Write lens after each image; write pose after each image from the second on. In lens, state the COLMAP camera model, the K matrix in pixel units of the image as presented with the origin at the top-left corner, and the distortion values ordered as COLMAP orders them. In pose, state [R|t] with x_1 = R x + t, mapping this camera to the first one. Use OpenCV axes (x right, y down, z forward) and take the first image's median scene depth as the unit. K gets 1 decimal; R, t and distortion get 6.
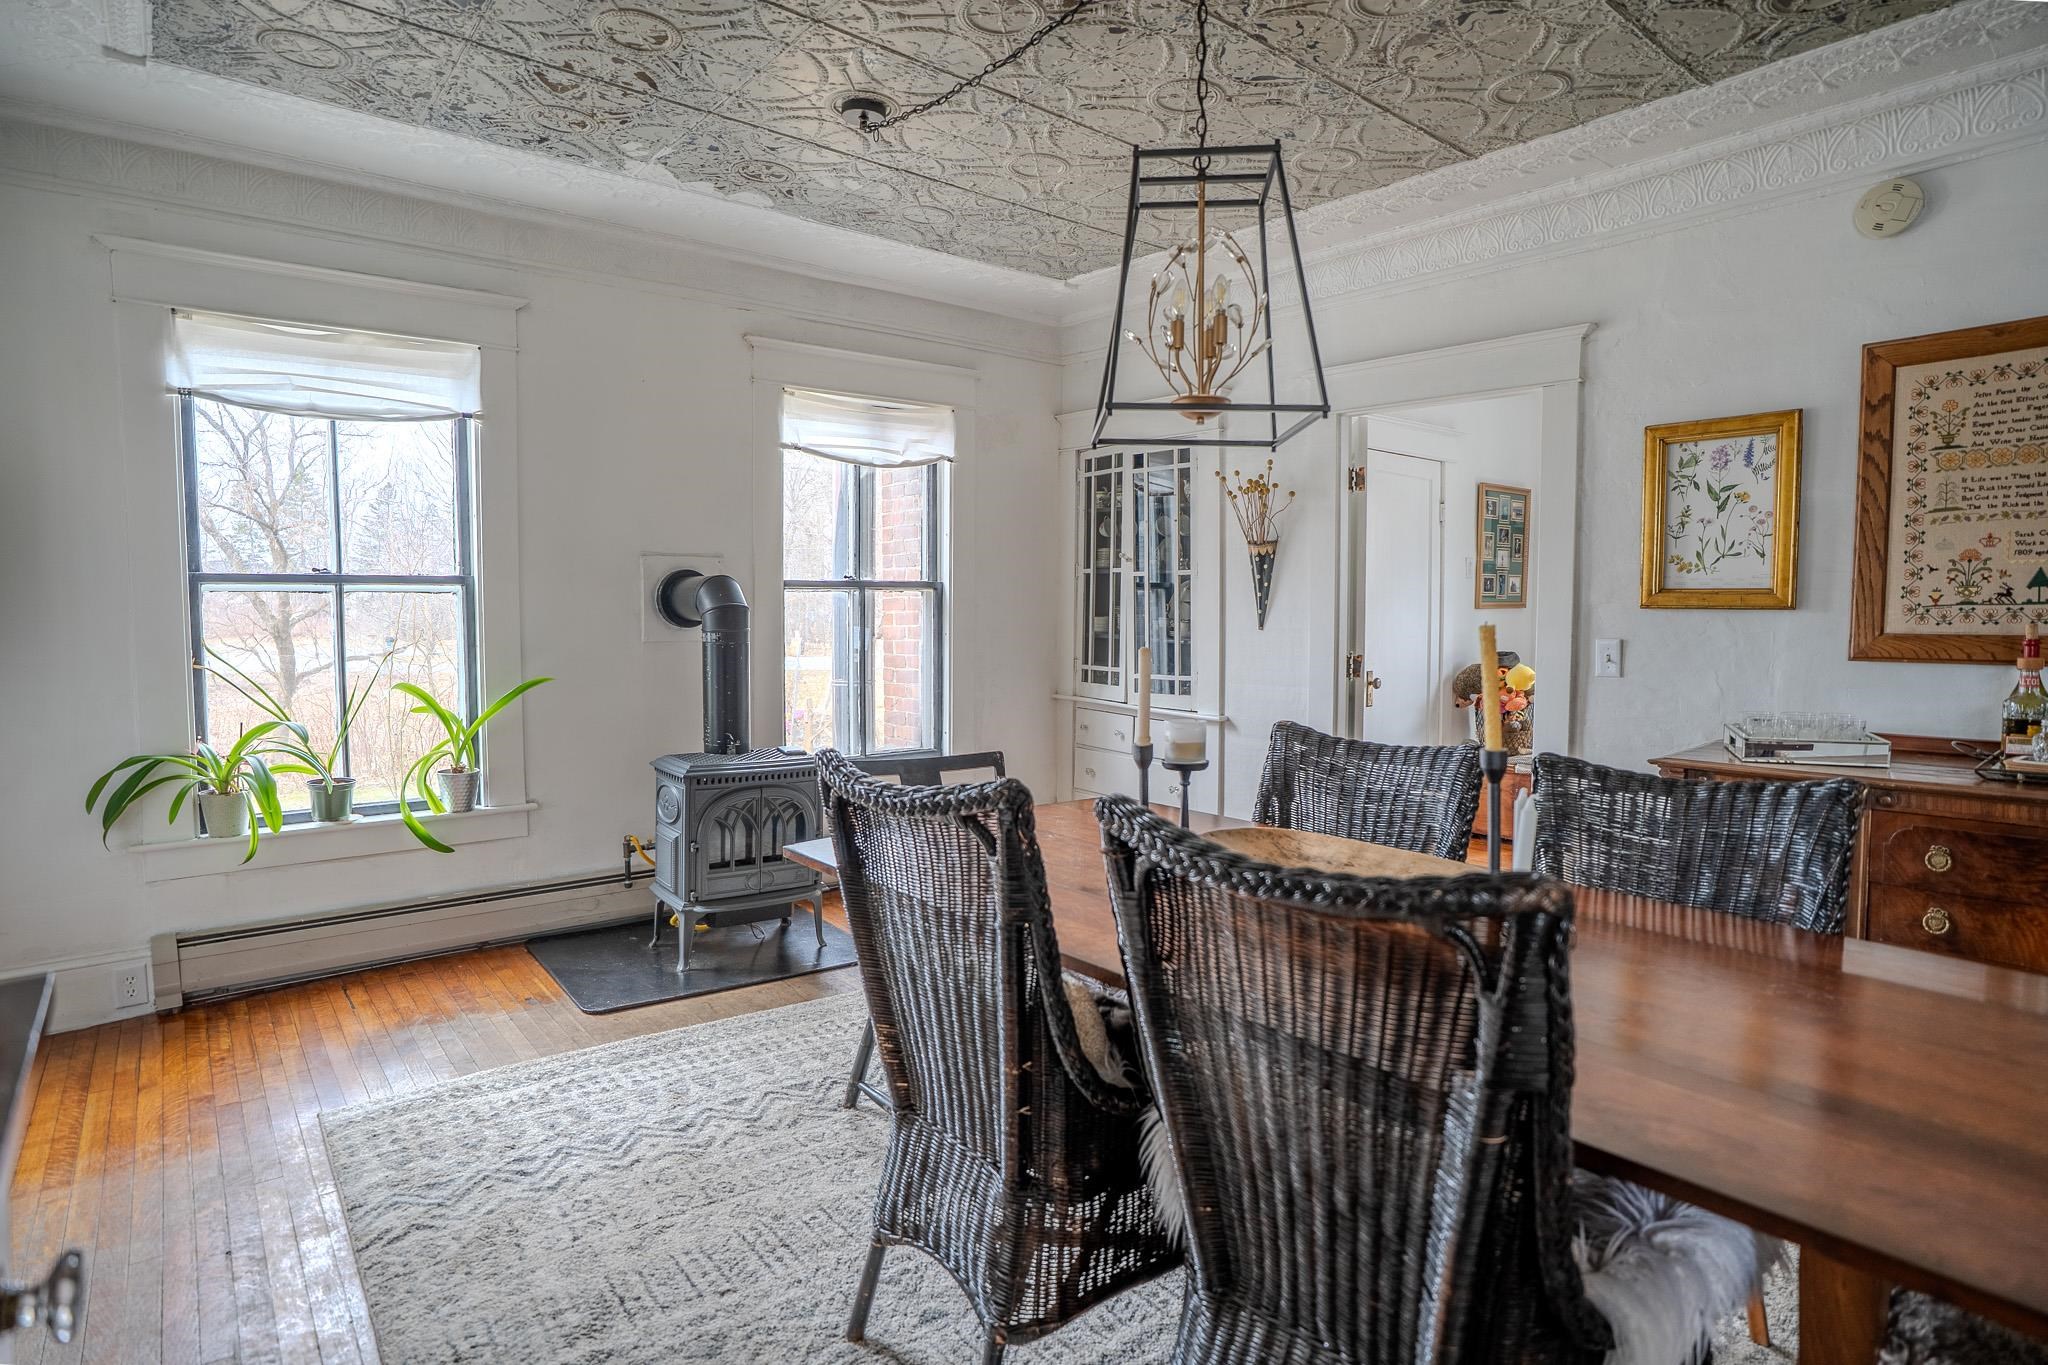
lens RADIAL K [[1061.4, 0, 1034.2], [0, 1061.4, 688.4], [0, 0, 1]] dist [-0.053331, 0.010812]
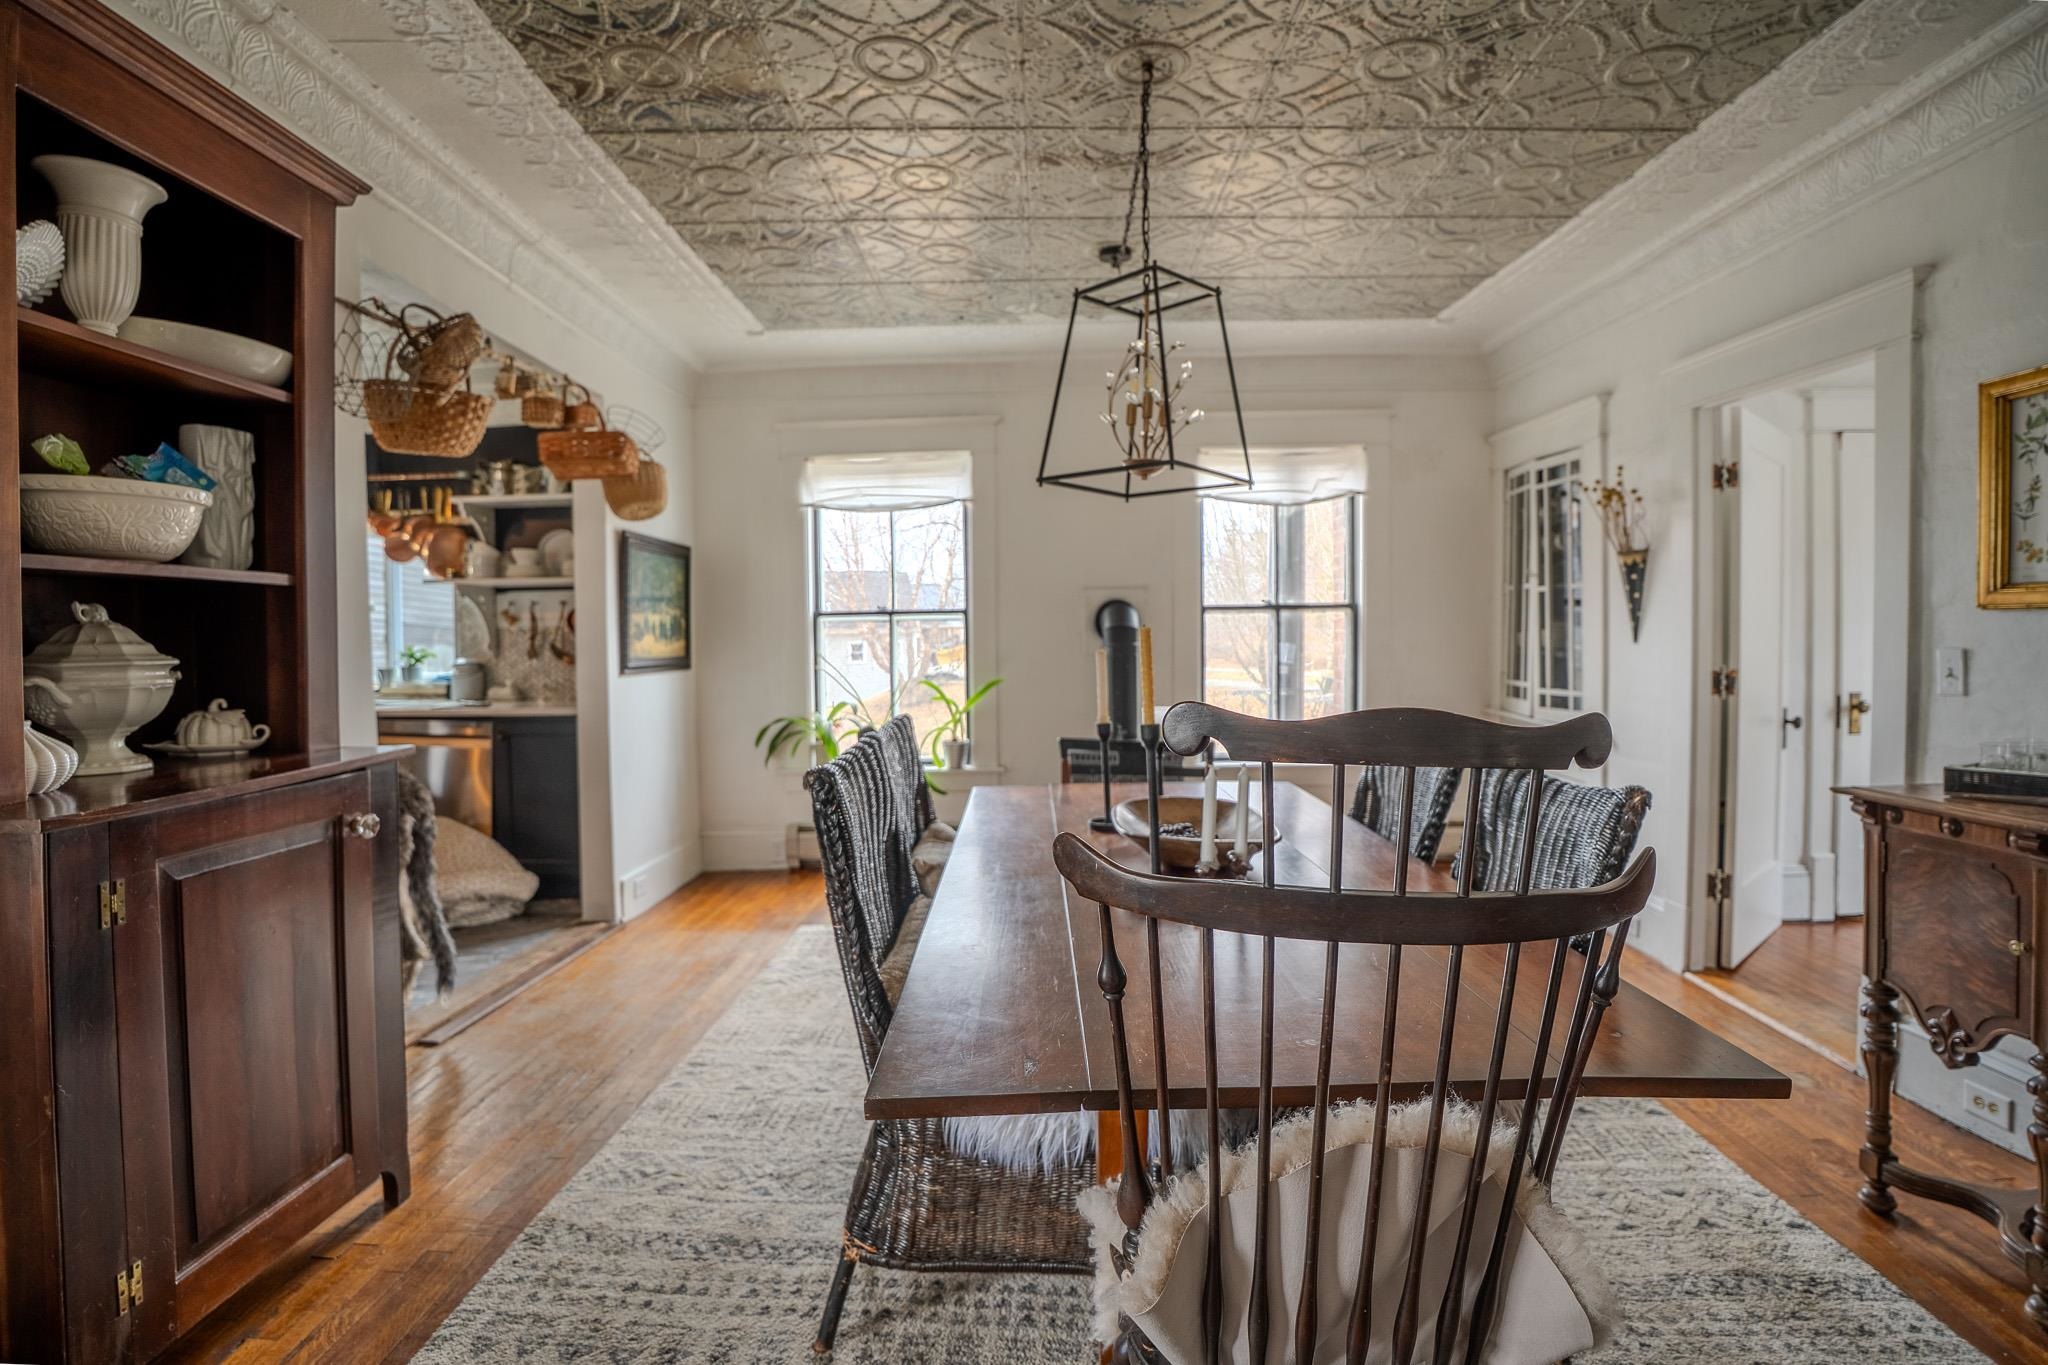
lens RADIAL K [[979.1, 0, 977.9], [0, 979.1, 680.9], [0, 0, 1]] dist [-0.063793, 0.017716]
pose [[0.750374, 0.021554, -0.660662, 0.410463], [-0.038187, 0.999213, -0.010773, 0.013004], [0.659909, 0.033312, 0.750607, -0.035667]]
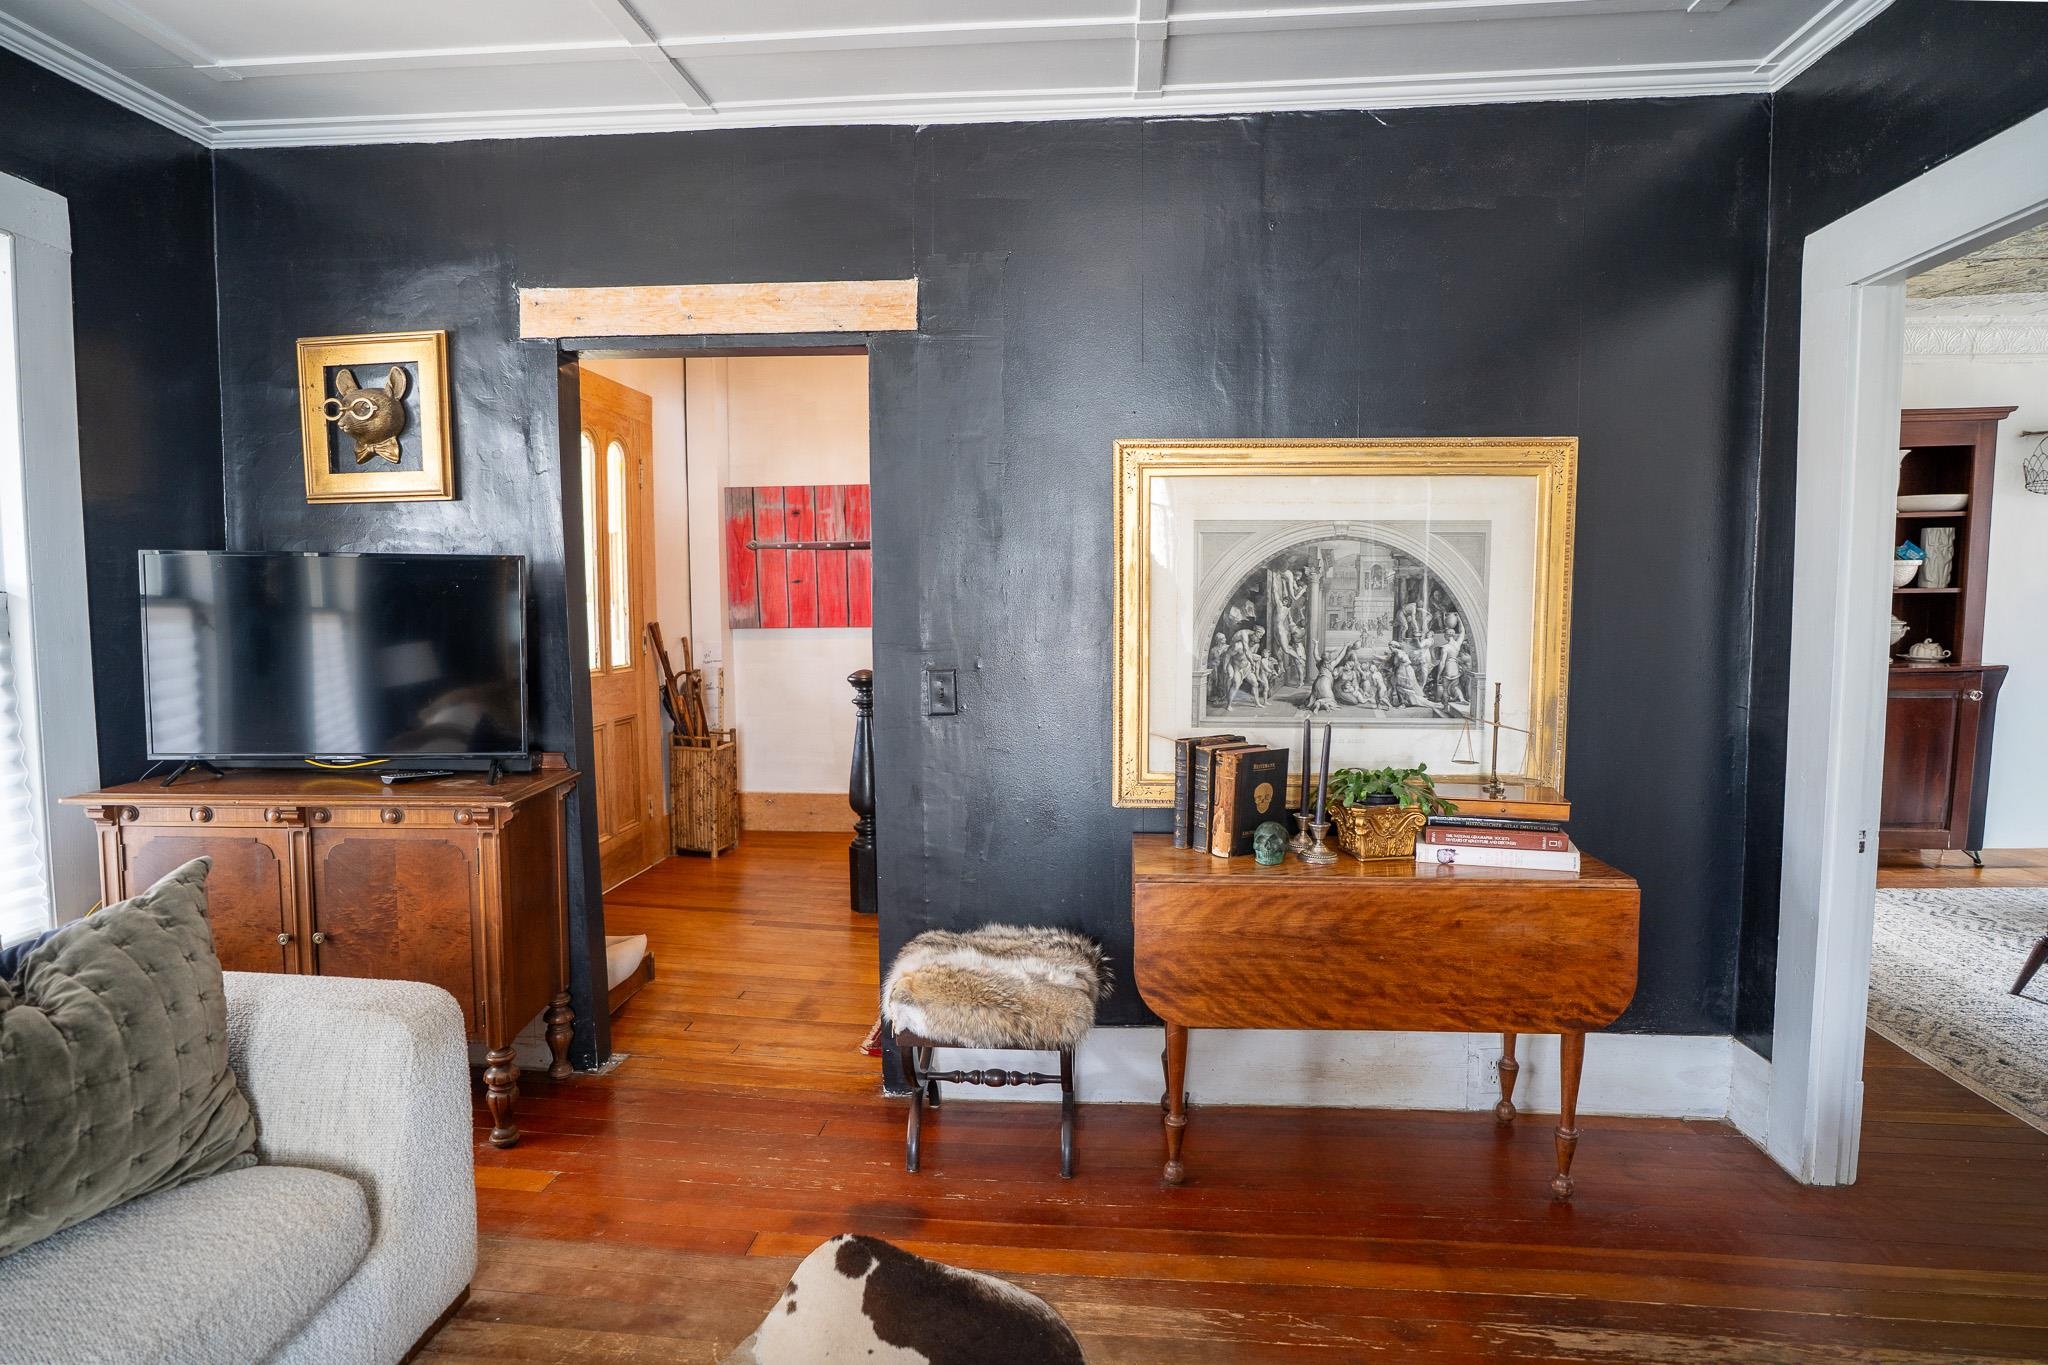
lens RADIAL K [[1015.0, 0, 1023.0], [0, 1015.0, 655.3], [0, 0, 1]] dist [-0.055736, 0.017321]
pose [[-0.708601, 0.054749, -0.703482, 1.319924], [-0.040477, 0.992190, 0.117990, -0.037896], [0.704447, 0.112083, -0.700850, 0.110694]]
